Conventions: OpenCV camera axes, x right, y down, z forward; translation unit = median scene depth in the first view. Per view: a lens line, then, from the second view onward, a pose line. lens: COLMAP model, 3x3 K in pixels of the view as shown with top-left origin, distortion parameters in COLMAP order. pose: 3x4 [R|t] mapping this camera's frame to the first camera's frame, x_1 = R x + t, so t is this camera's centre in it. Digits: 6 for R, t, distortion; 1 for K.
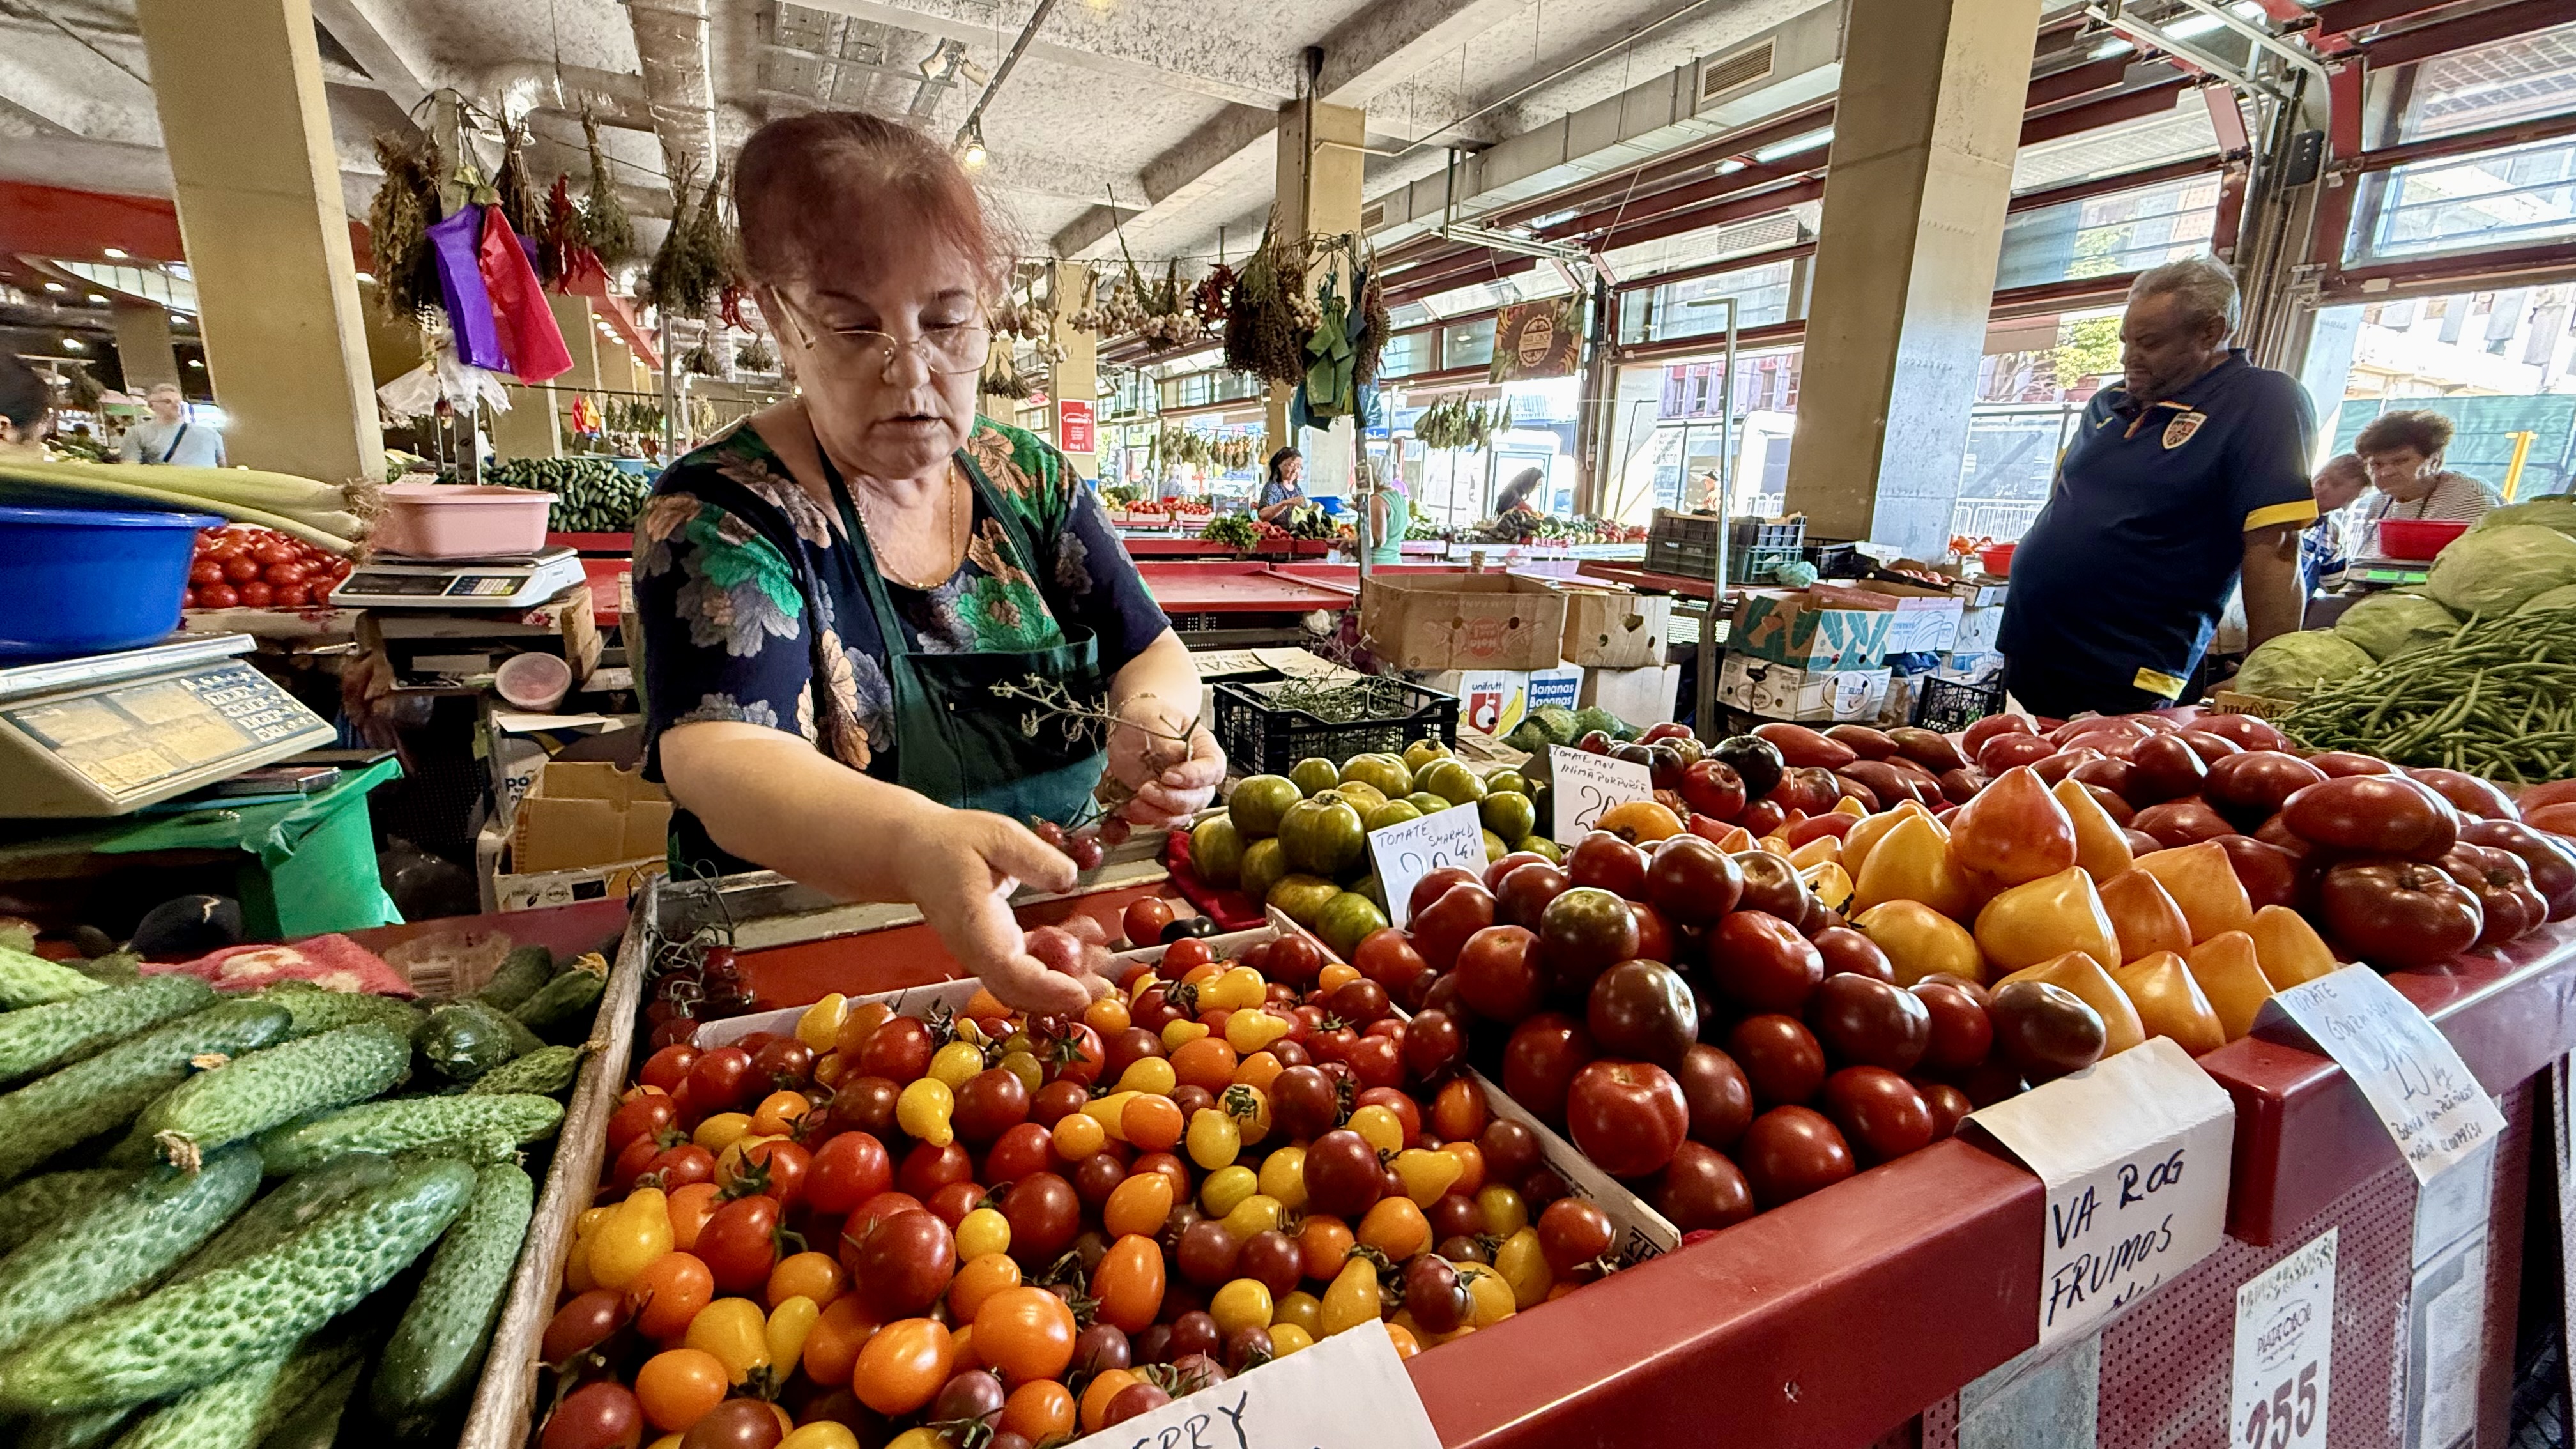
lens RADIAL K [[1027.3, 0, 1283.0], [0, 1027.3, 737.5], [0, 0, 1]] dist [0.000191, -0.000025]
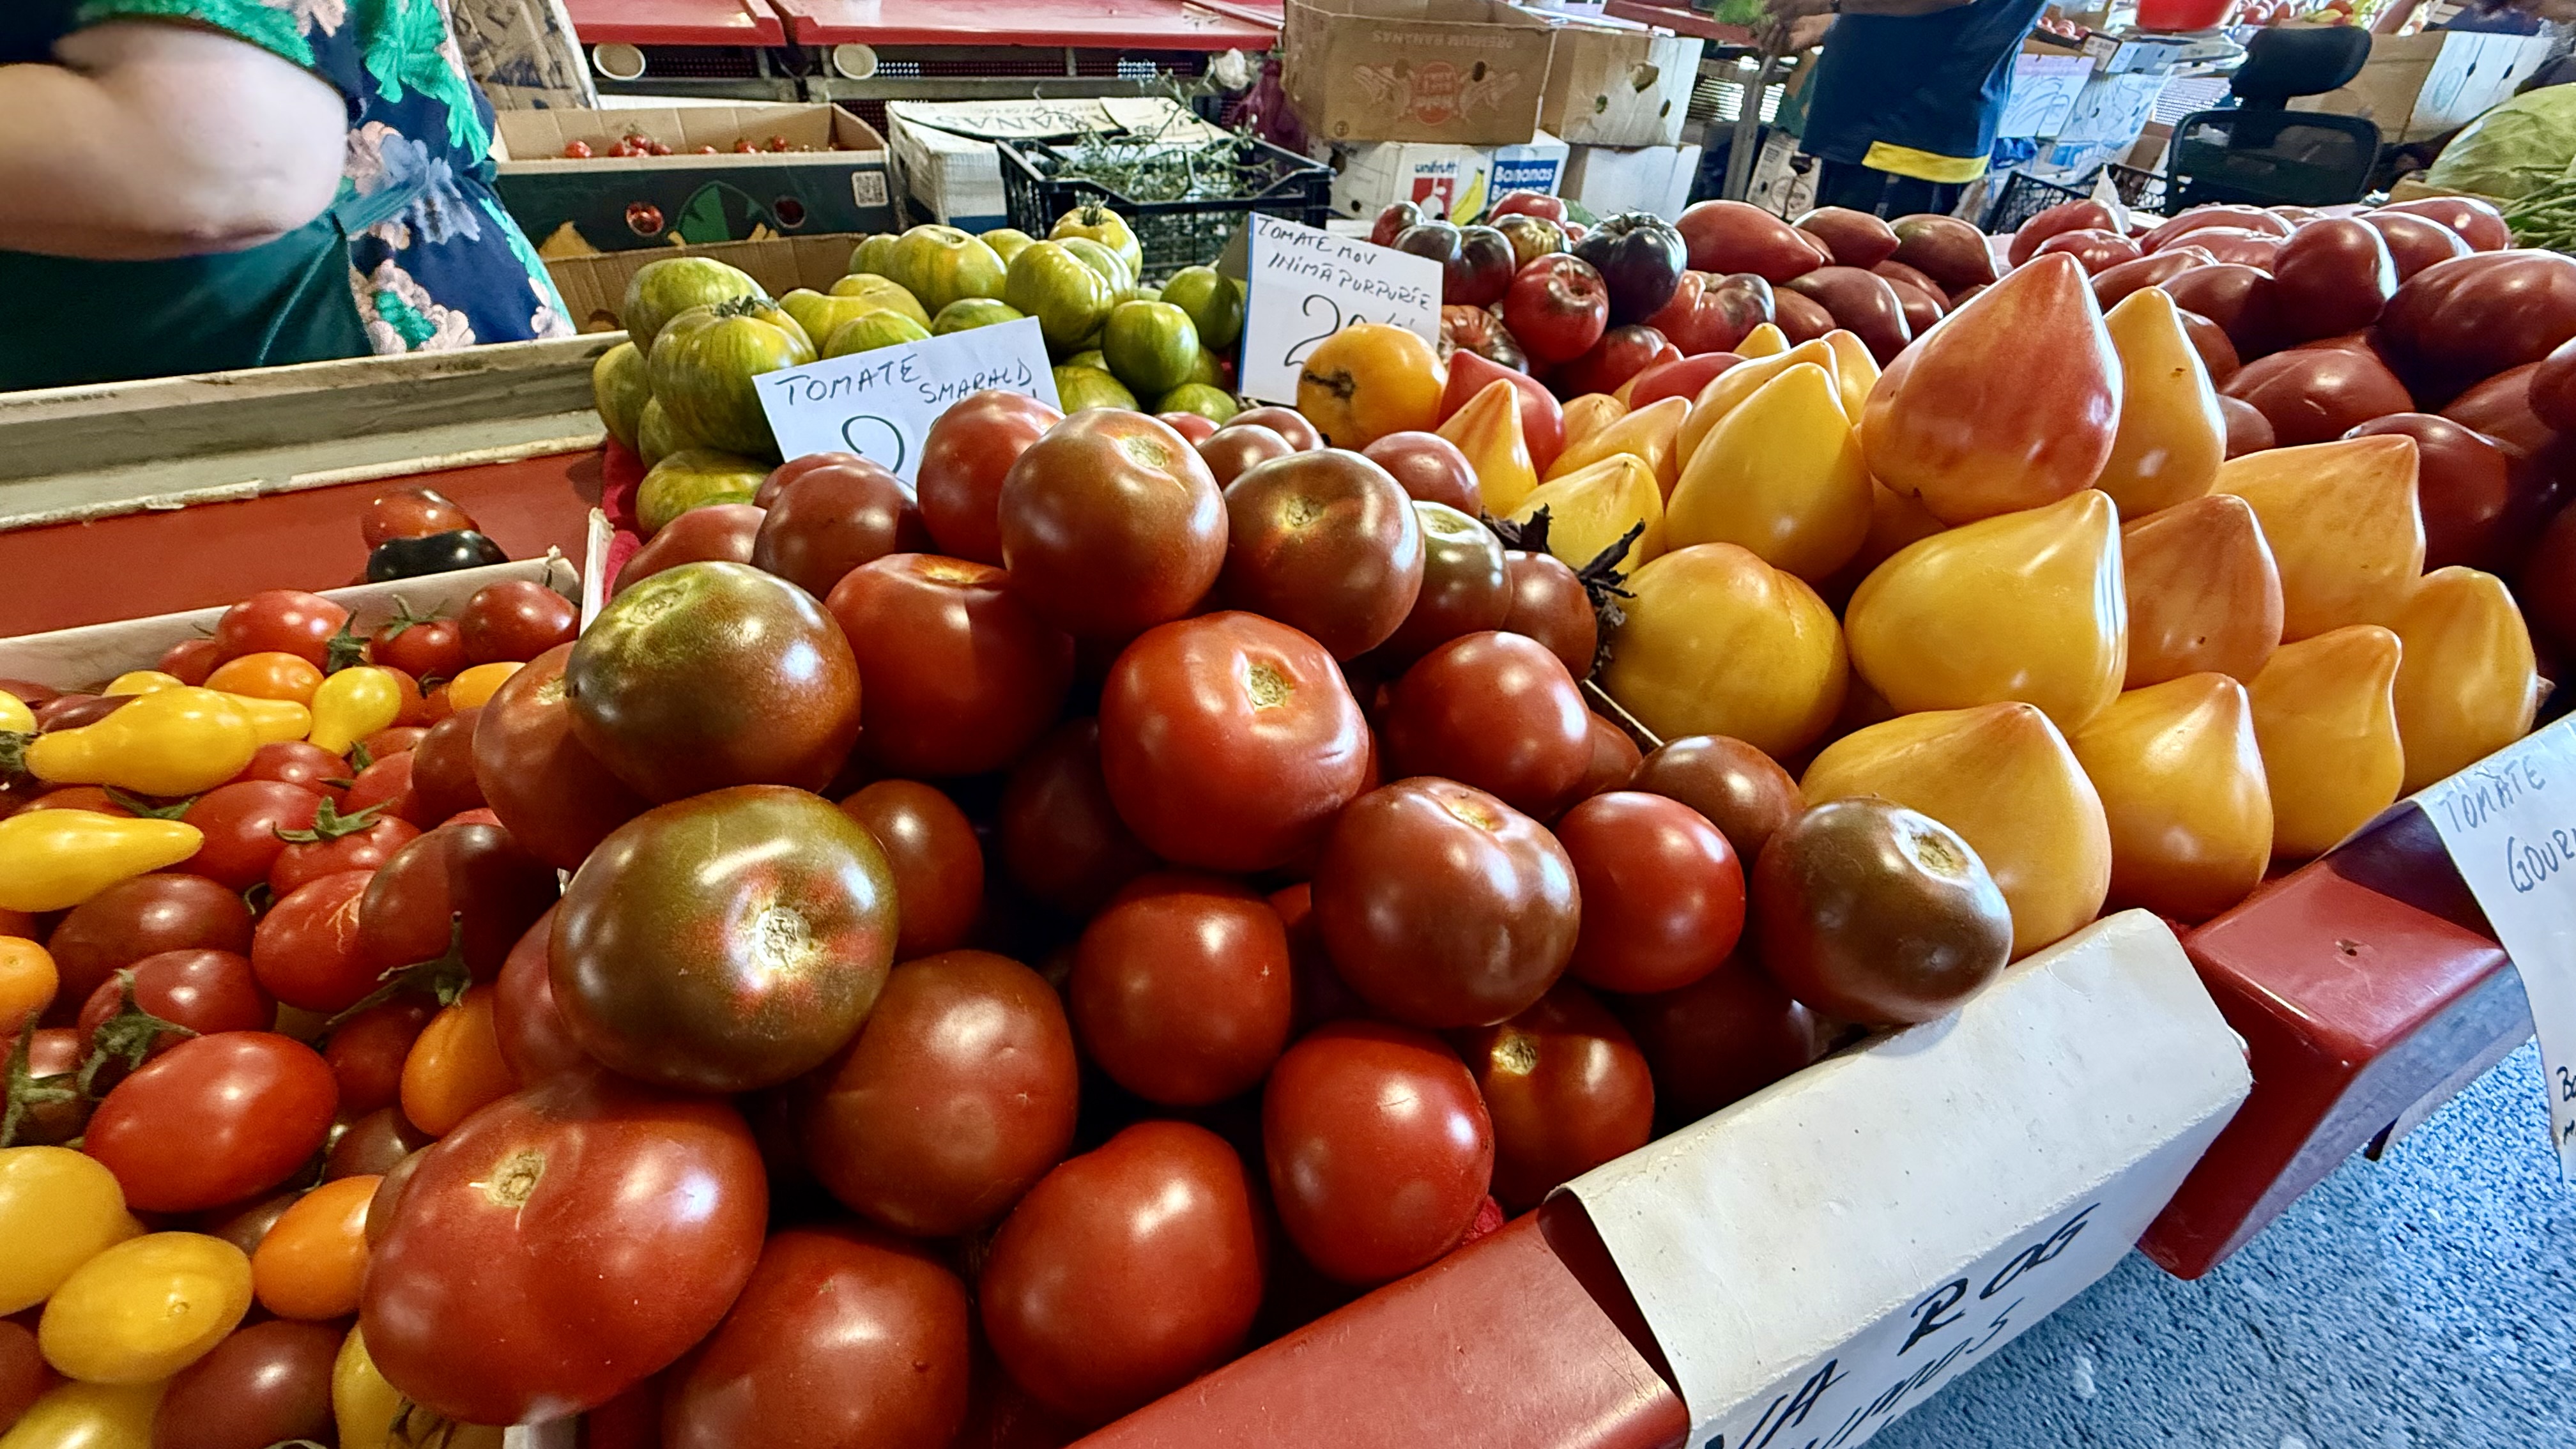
lens RADIAL K [[1027.3, 0, 1283.0], [0, 1027.3, 737.5], [0, 0, 1]] dist [0.000191, -0.000025]
pose [[0.999781, 0.020773, 0.002436, 0.068019], [-0.019810, 0.903106, 0.428961, 0.005879], [0.006711, -0.428915, 0.903320, 0.088883]]
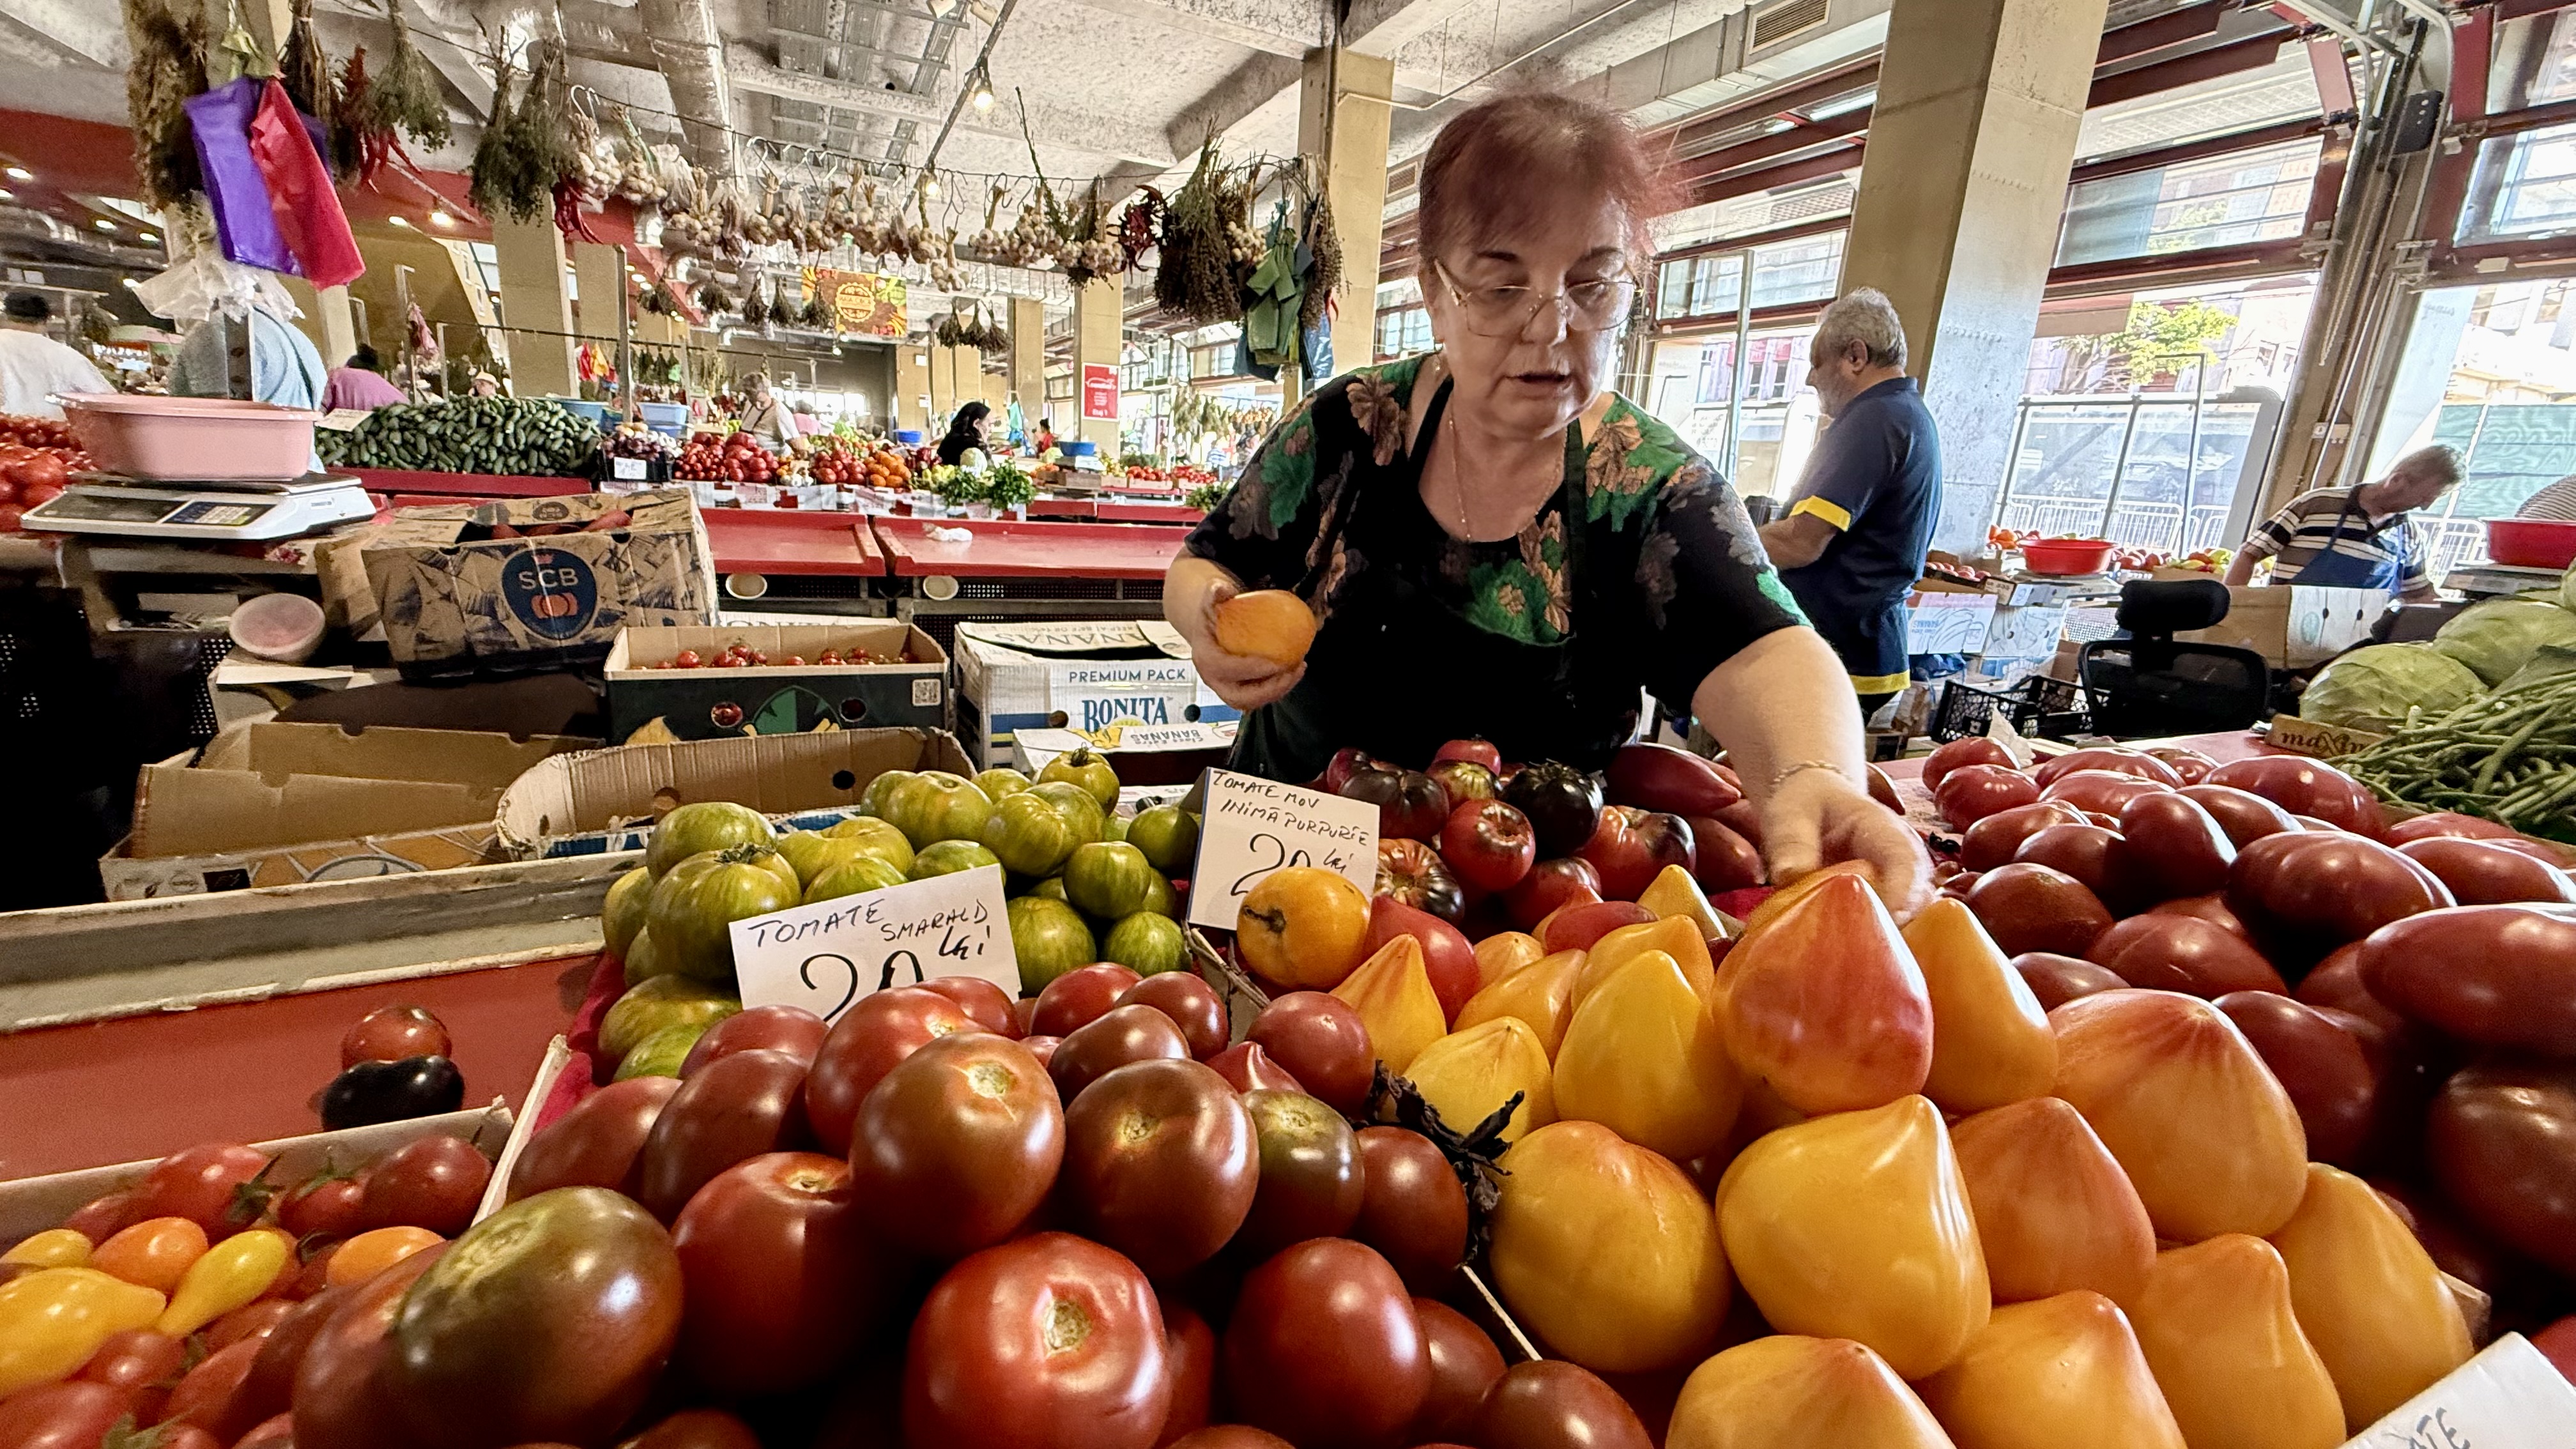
lens RADIAL K [[1027.3, 0, 1283.0], [0, 1027.3, 737.5], [0, 0, 1]] dist [0.000191, -0.000025]
pose [[0.998630, 0.040121, -0.033591, 0.079514], [-0.039402, 0.998986, 0.021805, -0.007113], [0.034432, -0.020452, 0.999198, 0.083880]]
